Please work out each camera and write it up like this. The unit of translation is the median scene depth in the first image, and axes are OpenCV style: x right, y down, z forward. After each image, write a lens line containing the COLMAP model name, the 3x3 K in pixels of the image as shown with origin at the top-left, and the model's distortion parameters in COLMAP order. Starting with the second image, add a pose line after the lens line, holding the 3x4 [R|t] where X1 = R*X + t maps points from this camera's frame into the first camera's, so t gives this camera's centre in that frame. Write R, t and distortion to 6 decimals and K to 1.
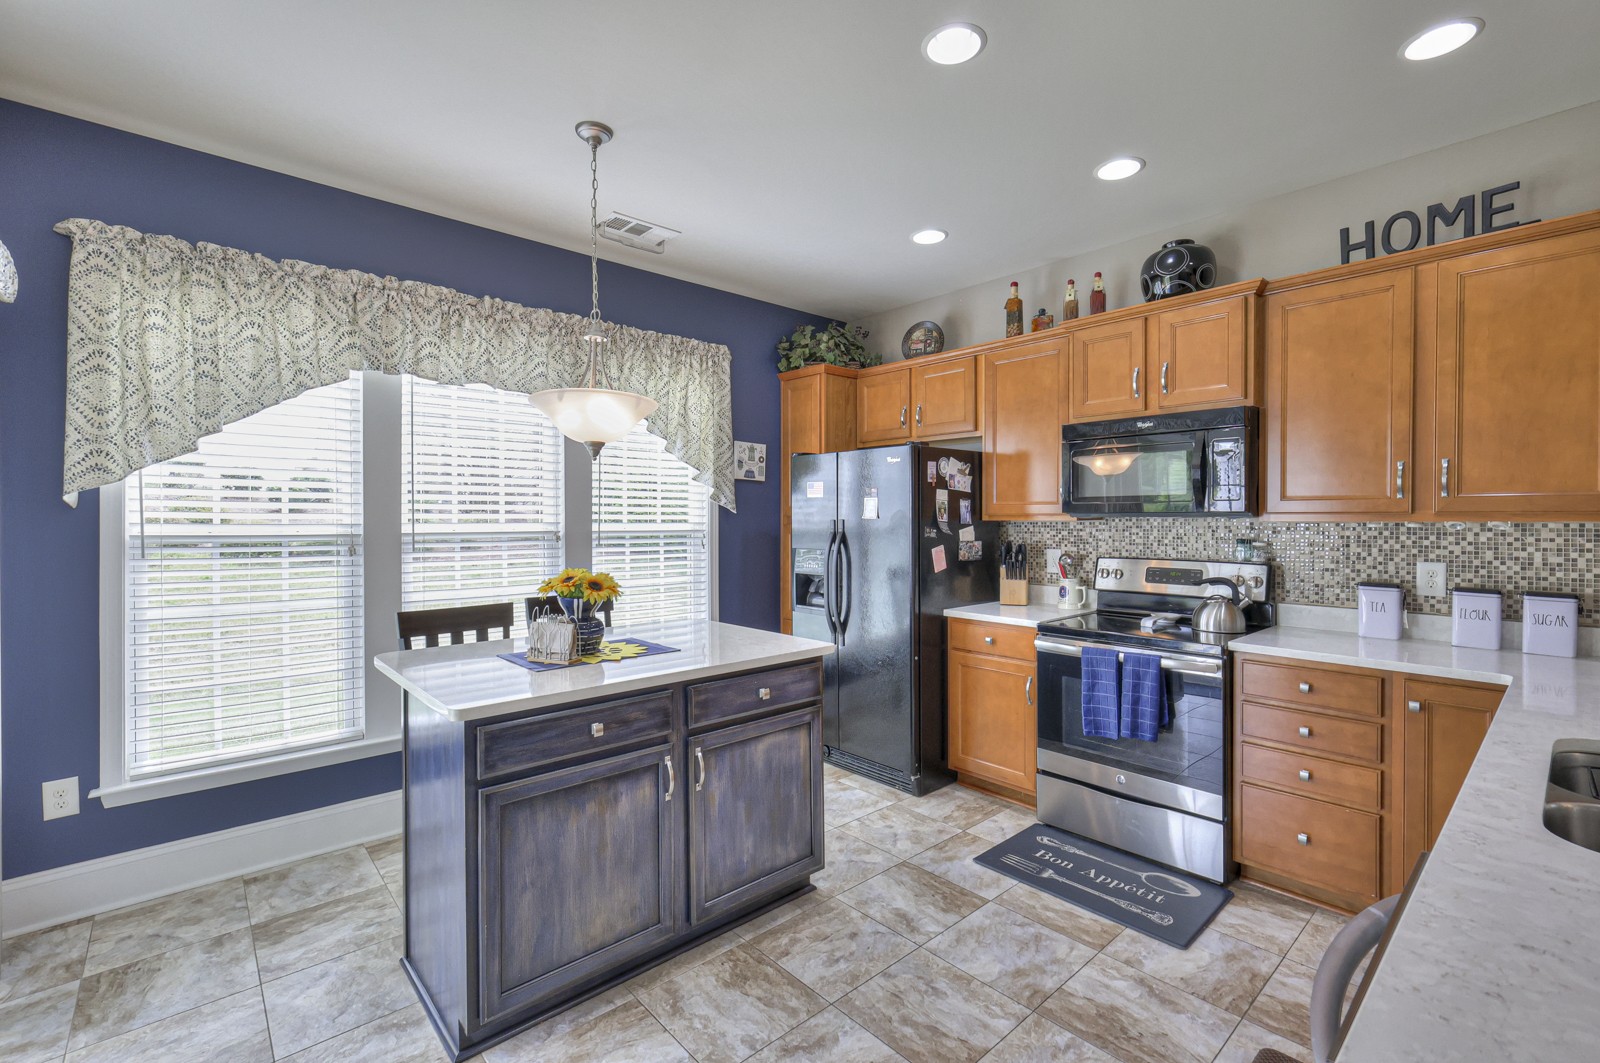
lens RADIAL K [[702.1, 0, 818.9], [0, 702.1, 525.8], [0, 0, 1]] dist [-0.001847, 0.001154]
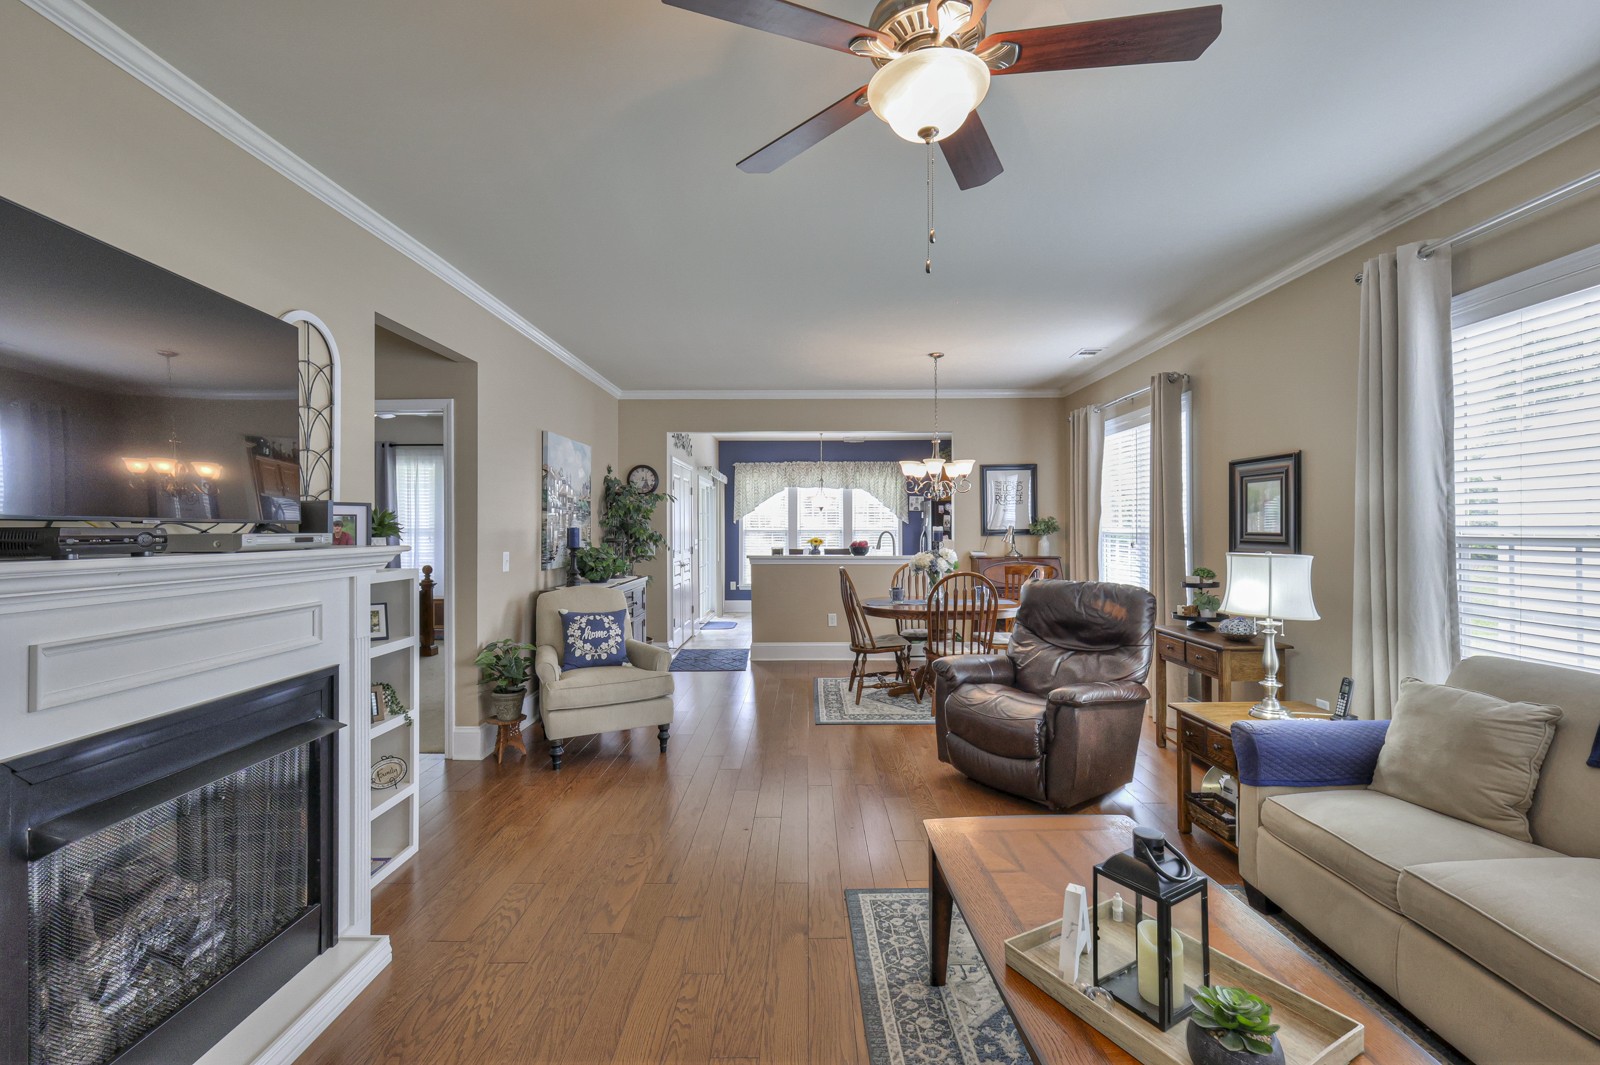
lens RADIAL K [[702.1, 0, 800.1], [0, 702.1, 521.9], [0, 0, 1]] dist [-0.001847, 0.001154]
pose [[0.727856, -0.005567, -0.685708, 1.940741], [-0.003906, 0.999917, -0.012264, 0.012158], [0.685719, 0.011604, 0.727774, -1.663601]]
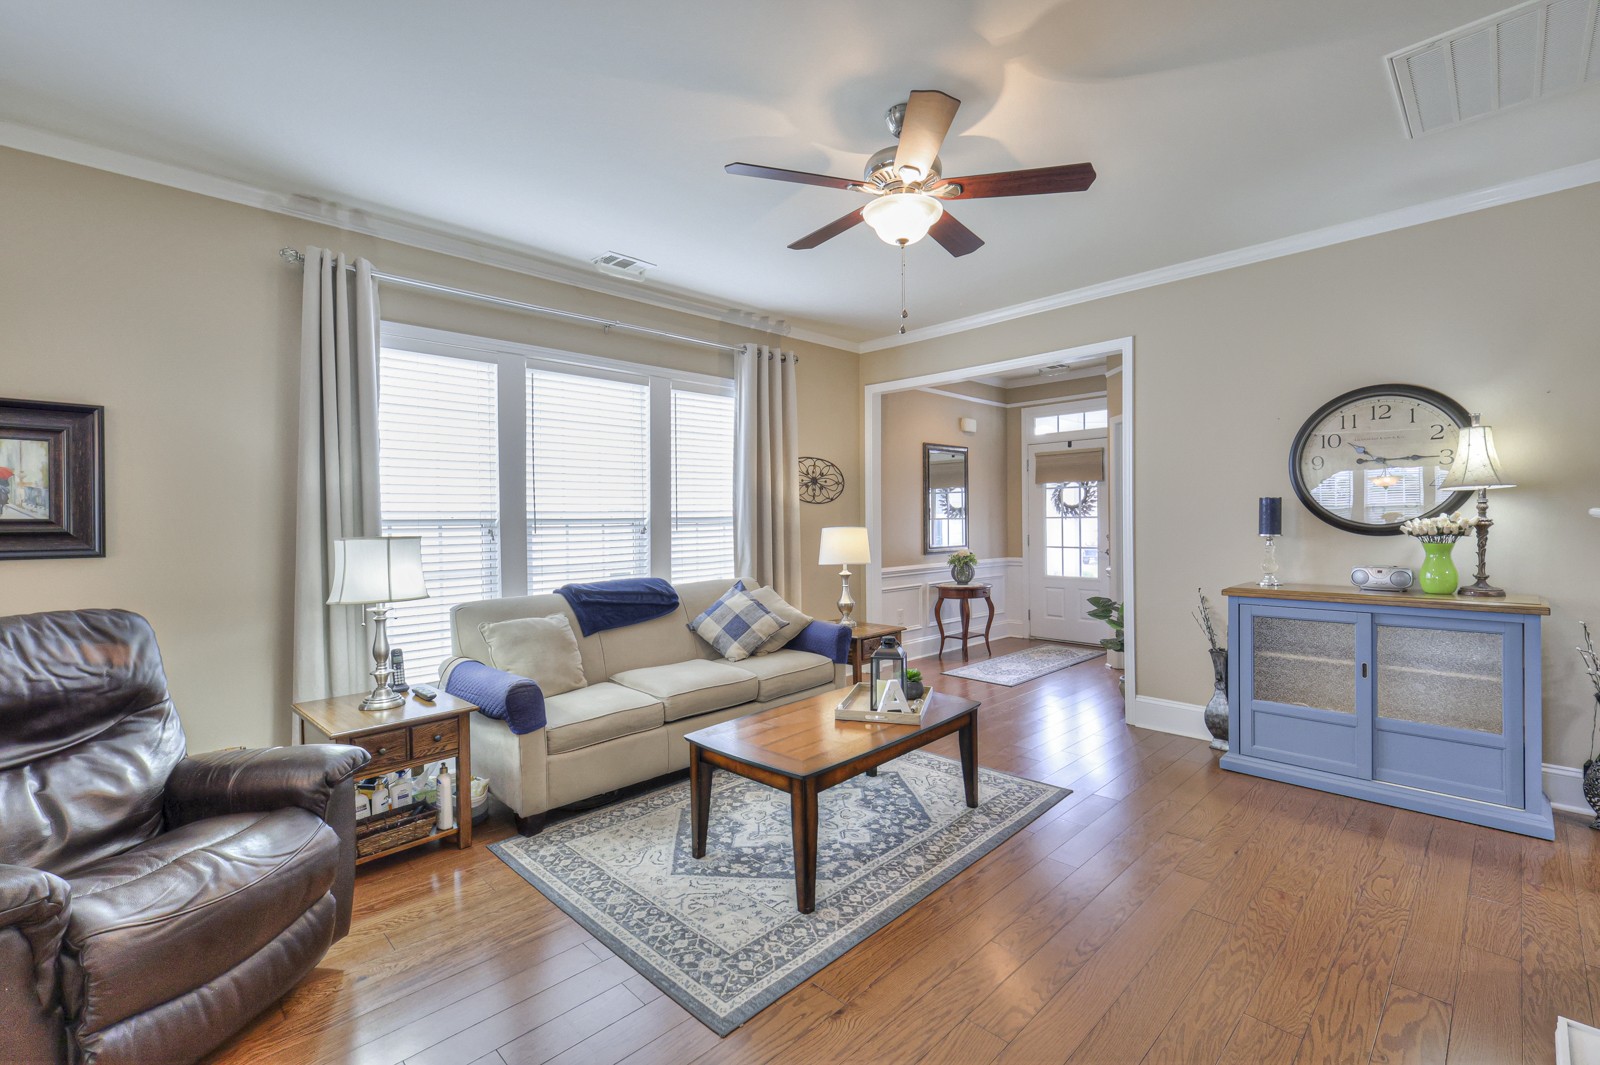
lens RADIAL K [[702.1, 0, 799.4], [0, 702.1, 524.8], [0, 0, 1]] dist [-0.001847, 0.001154]
pose [[-0.030220, -0.005080, 0.999530, 0.822069], [0.019869, 0.999786, 0.005682, 0.032128], [-0.999346, 0.020031, -0.030112, -1.051676]]
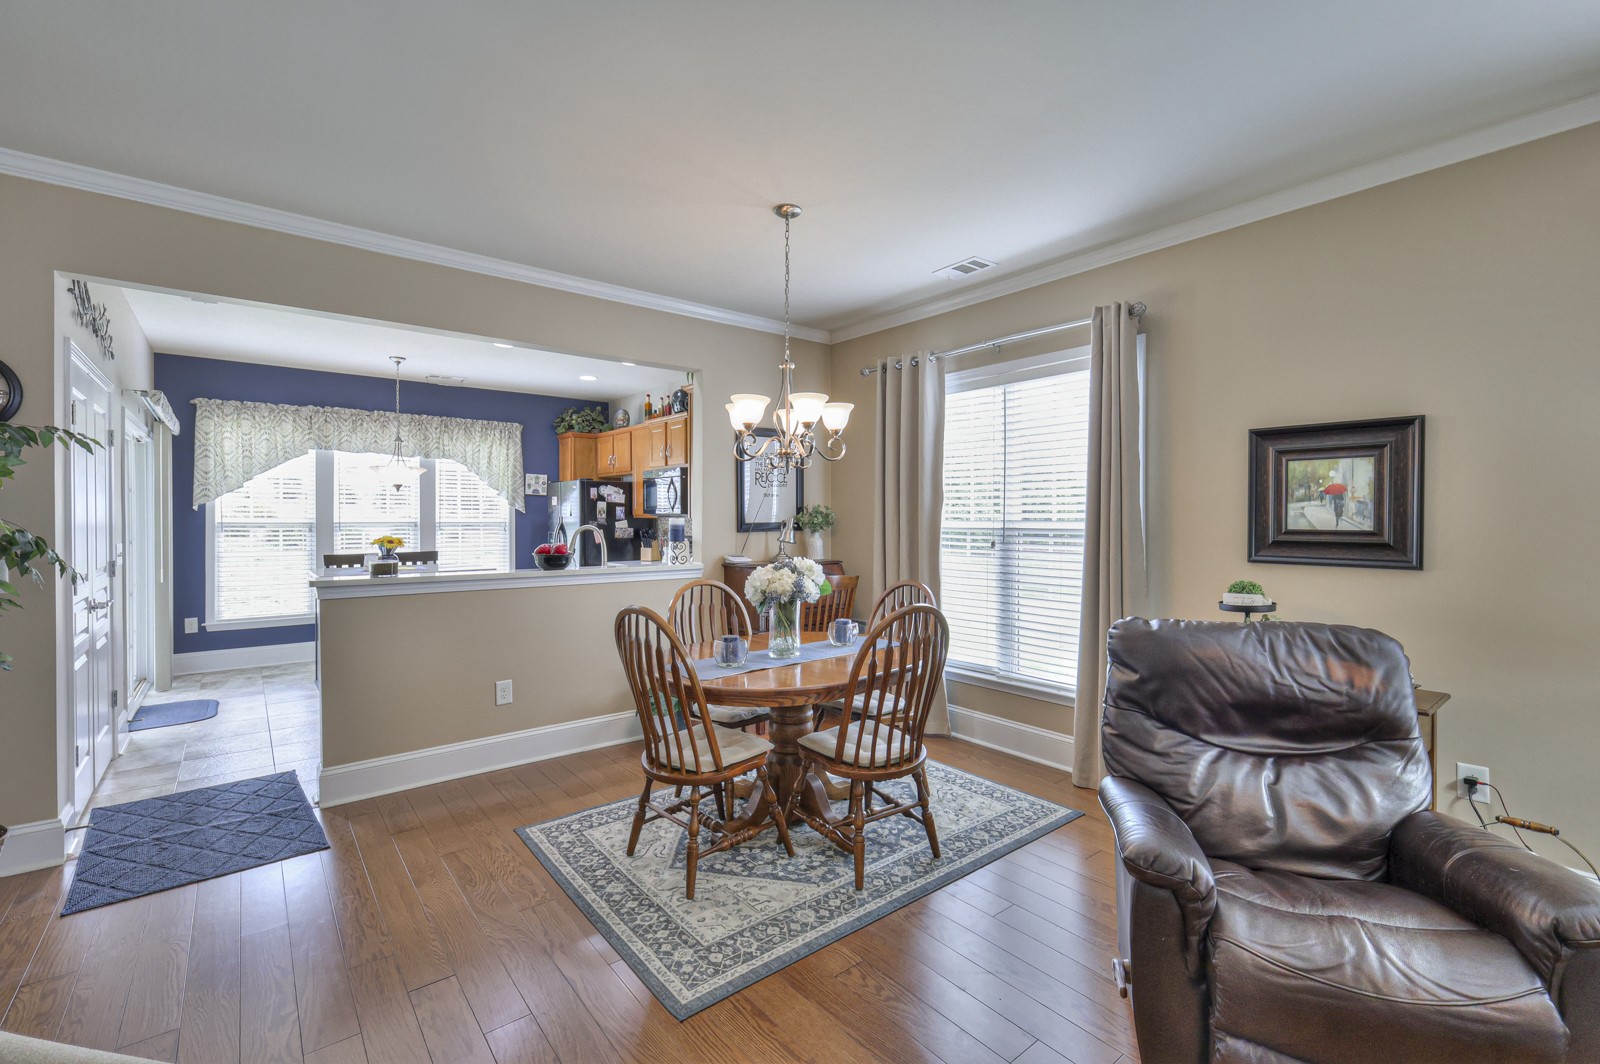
lens RADIAL K [[702.1, 0, 809.7], [0, 702.1, 520.4], [0, 0, 1]] dist [-0.001847, 0.001154]
pose [[0.998042, 0.003217, -0.062467, 1.038320], [-0.003367, 0.999992, -0.002293, 0.004366], [0.062459, 0.002499, 0.998044, -1.104873]]
